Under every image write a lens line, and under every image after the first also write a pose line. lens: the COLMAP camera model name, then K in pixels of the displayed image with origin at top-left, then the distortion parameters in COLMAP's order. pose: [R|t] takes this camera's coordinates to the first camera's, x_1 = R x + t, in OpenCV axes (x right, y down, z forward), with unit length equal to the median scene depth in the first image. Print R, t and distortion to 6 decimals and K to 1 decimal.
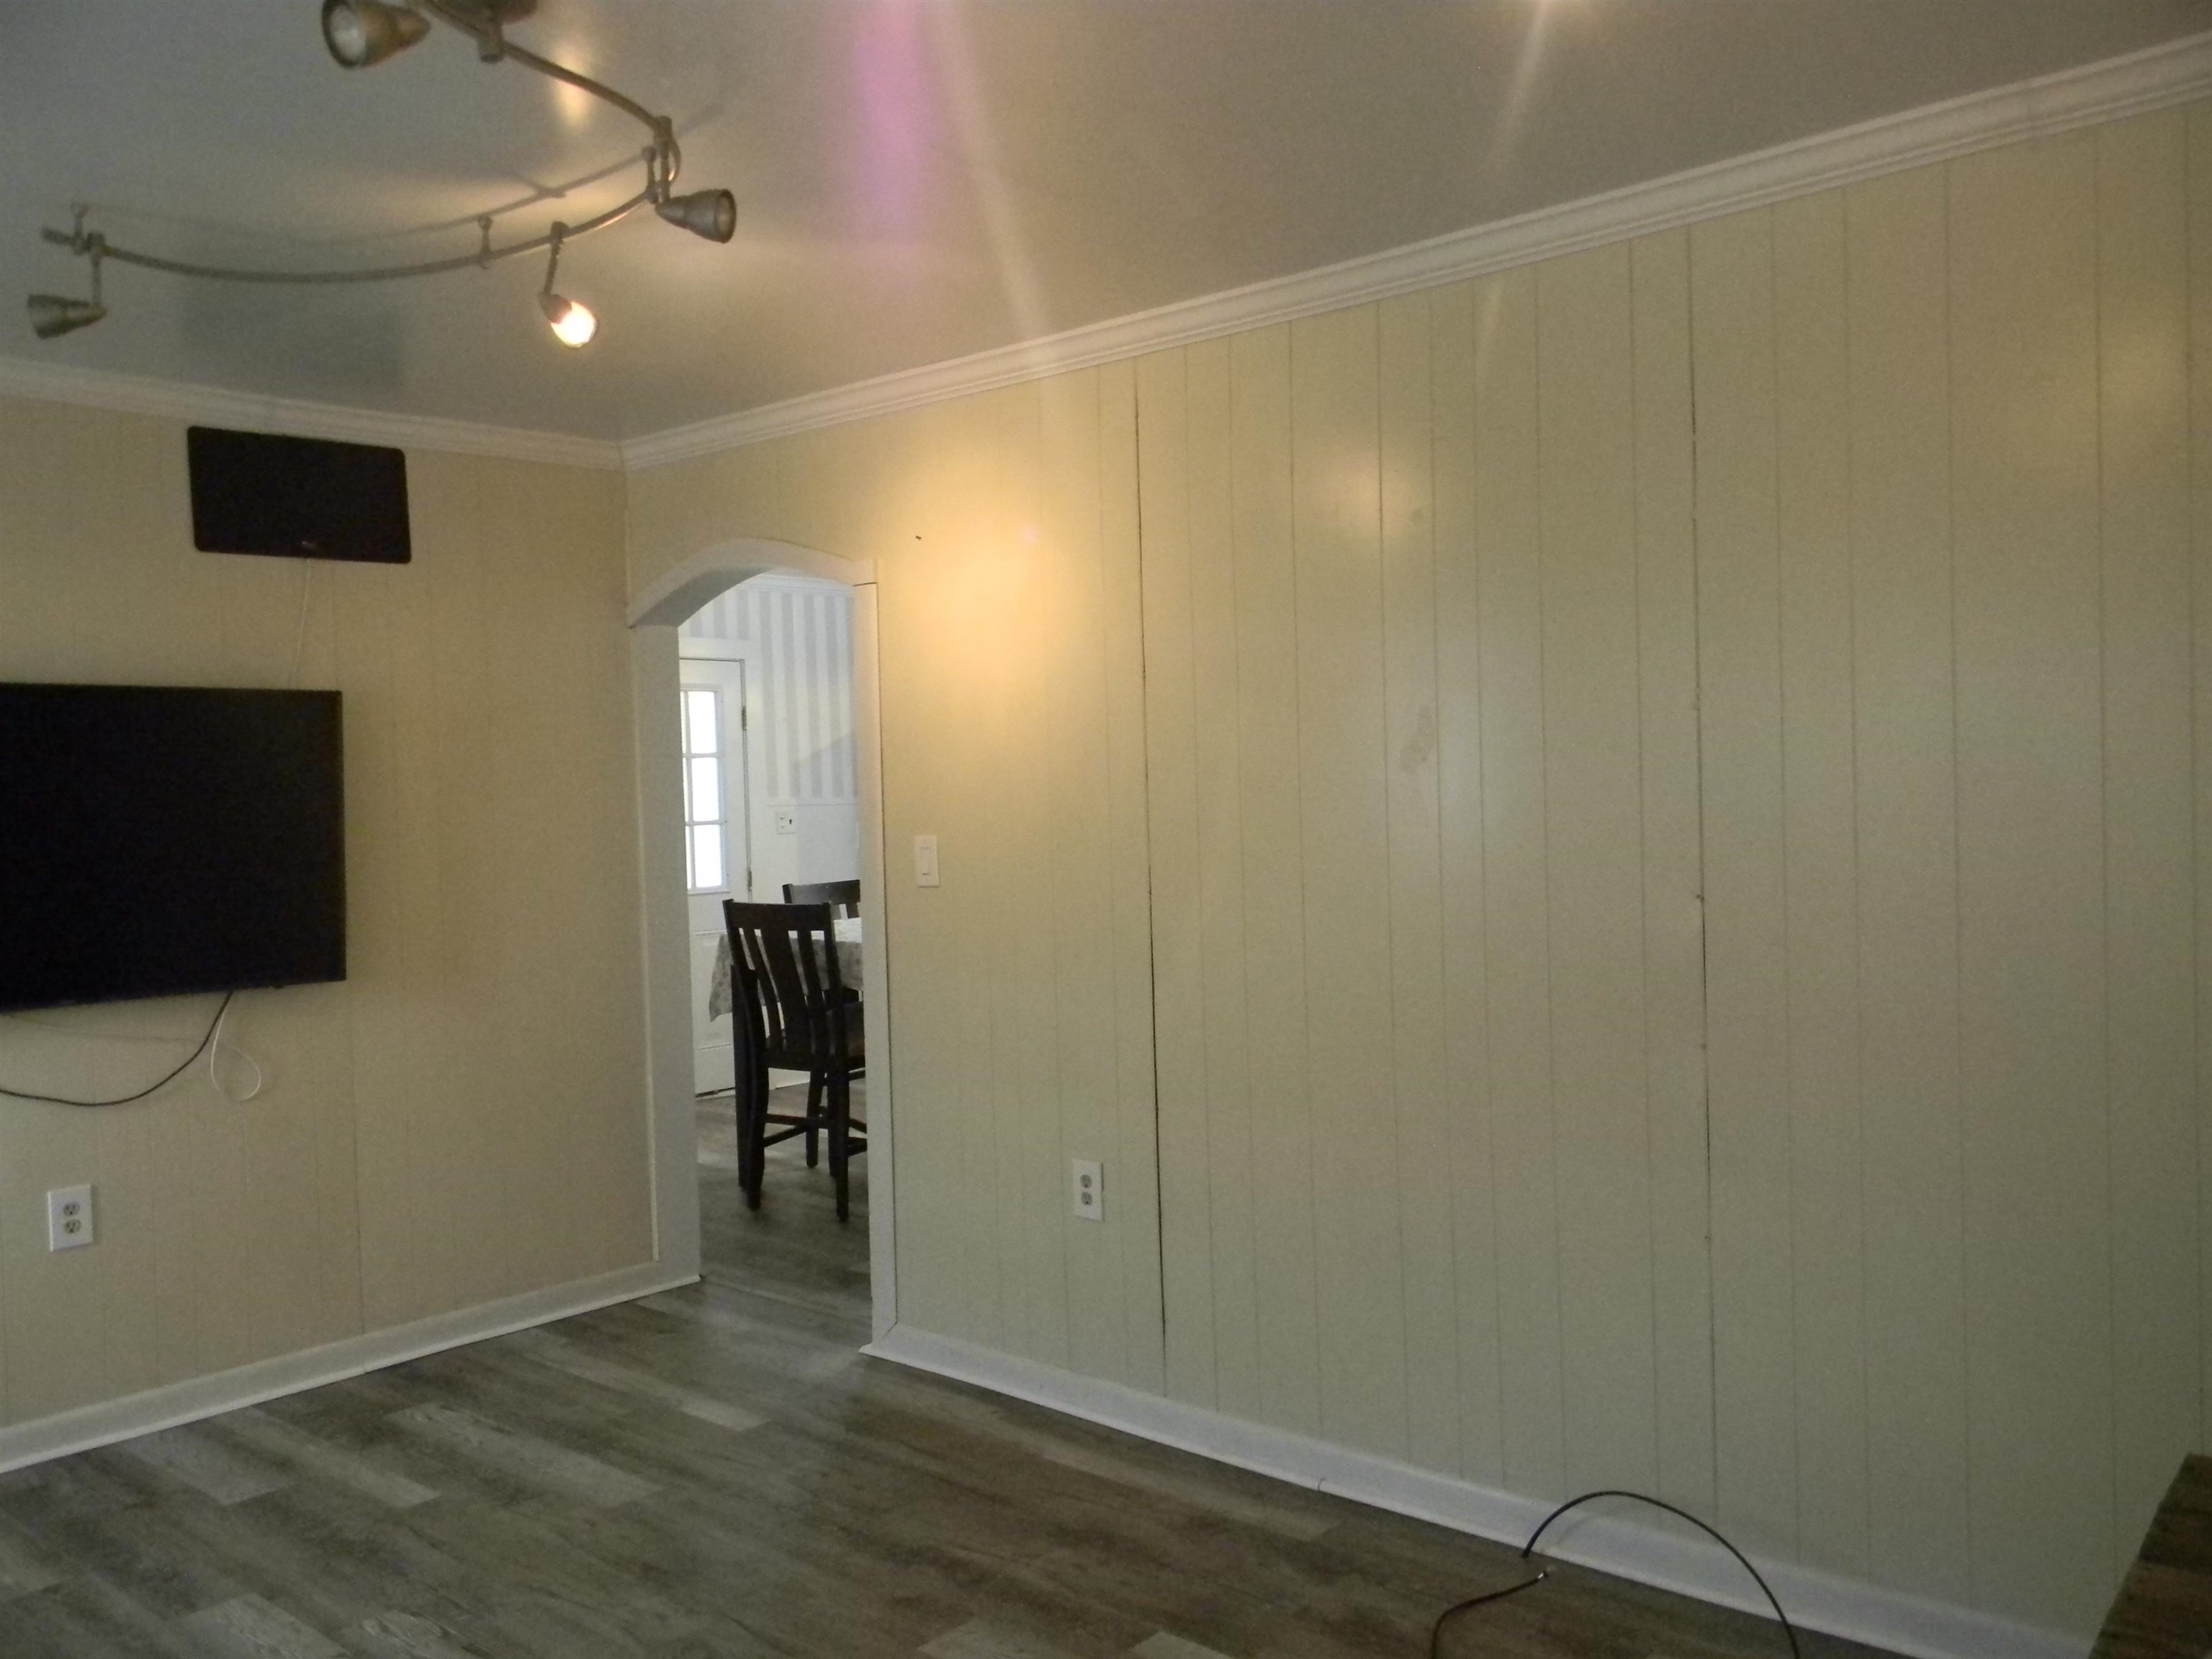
lens RADIAL K [[1771.2, 0, 1105.4], [0, 1771.2, 817.2], [0, 0, 1]] dist [0.017556, -0.015671]
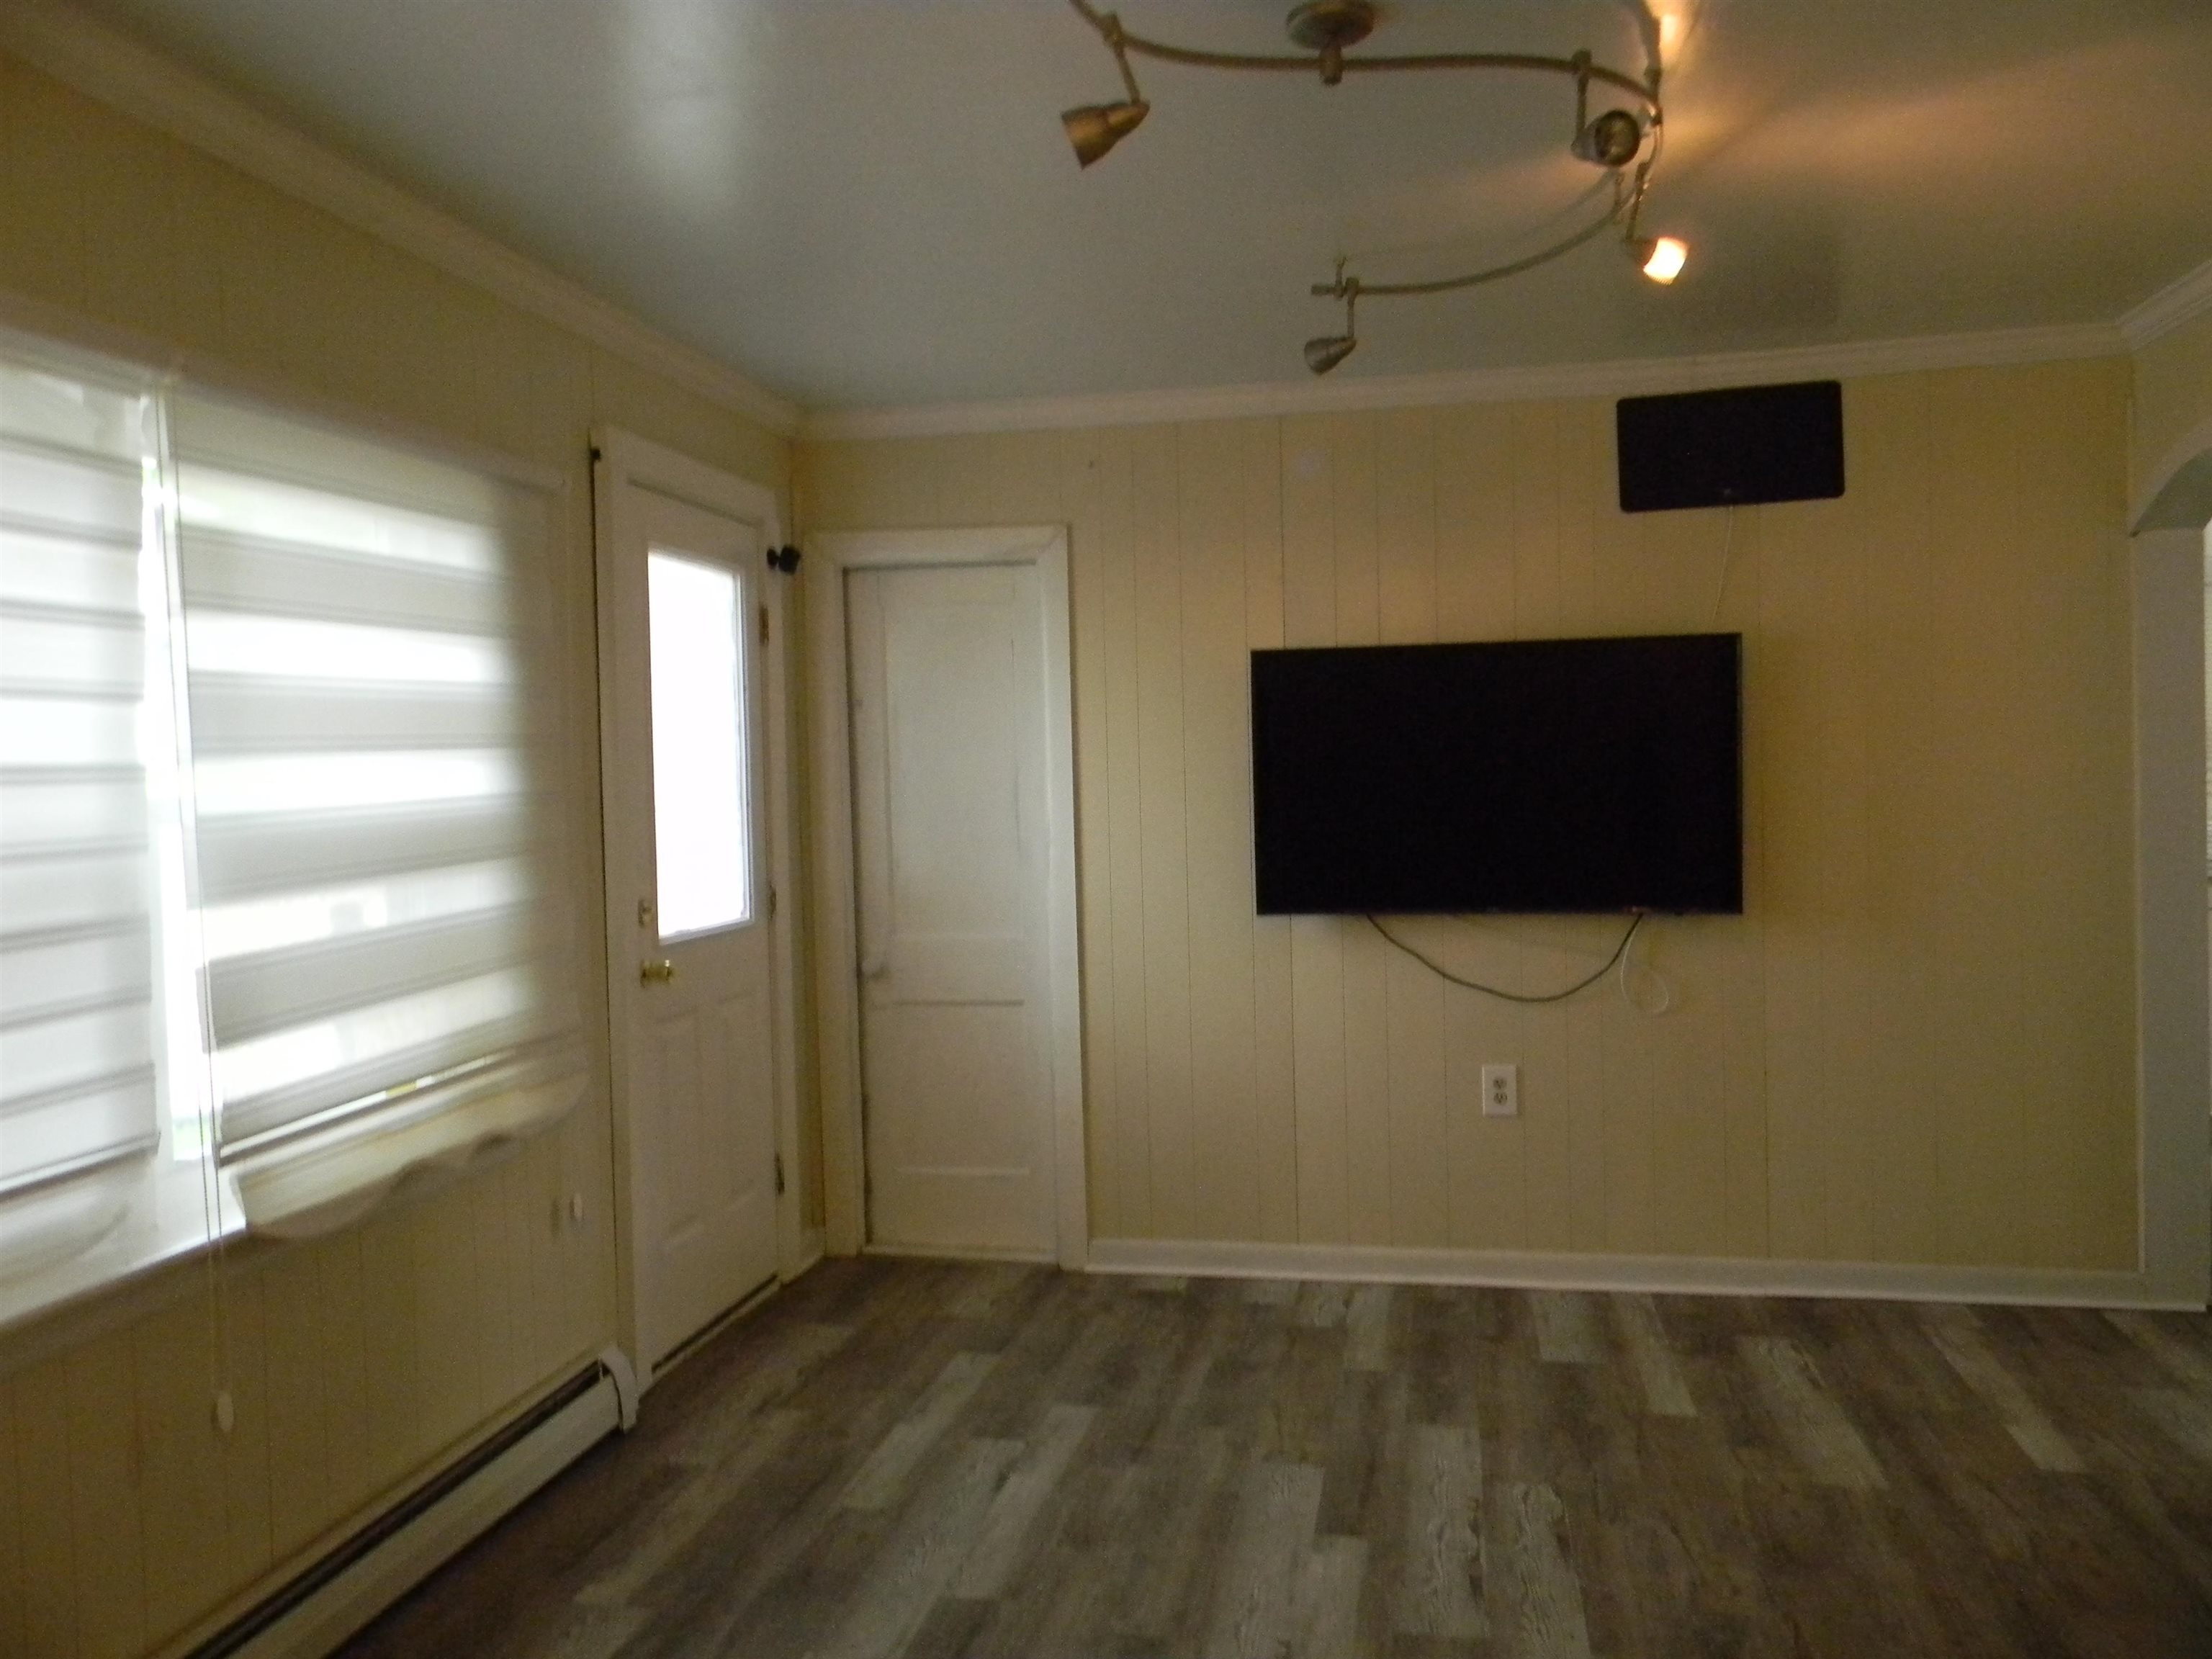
lens RADIAL K [[1771.2, 0, 1062.0], [0, 1771.2, 815.5], [0, 0, 1]] dist [0.017556, -0.015671]
pose [[0.497485, 0.038495, -0.866618, 0.295918], [-0.003671, 0.999099, 0.042273, -0.007988], [0.867465, -0.017849, 0.497178, 0.159241]]
